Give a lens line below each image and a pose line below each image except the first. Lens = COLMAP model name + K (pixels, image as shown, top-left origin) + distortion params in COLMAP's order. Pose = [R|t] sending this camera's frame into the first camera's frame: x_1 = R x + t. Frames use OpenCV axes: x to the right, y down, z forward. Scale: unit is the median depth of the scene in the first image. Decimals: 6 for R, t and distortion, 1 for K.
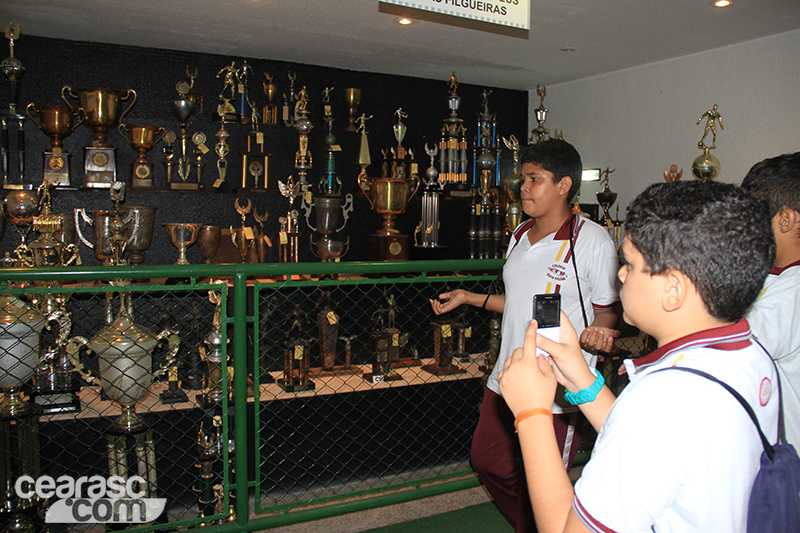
lens RADIAL K [[677.7, 0, 399.6], [0, 677.7, 267.2], [0, 0, 1]] dist [-0.015473, 0.013955]
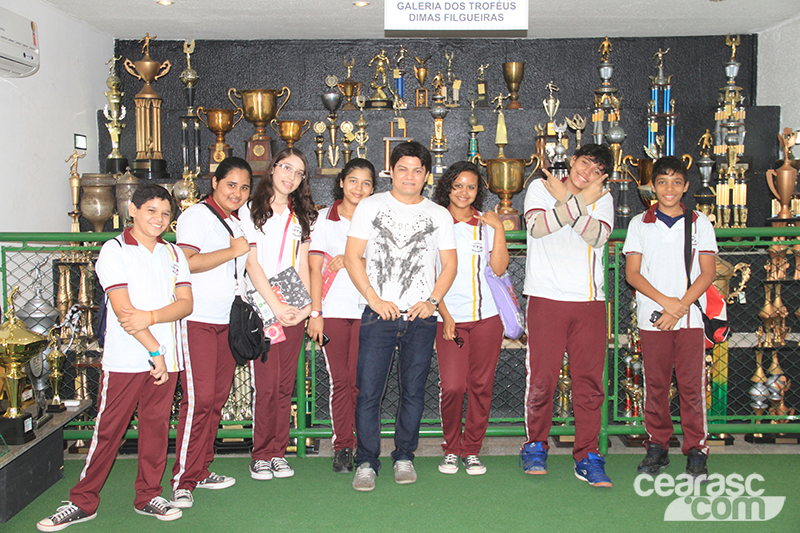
lens RADIAL K [[968.8, 0, 400.7], [0, 968.8, 266.3], [0, 0, 1]] dist [0.241788, 0.000000]
pose [[0.913899, 0.009347, -0.405835, 0.422779], [-0.013798, 0.999872, -0.008042, 0.044385], [0.405708, 0.012949, 0.913911, -0.391282]]
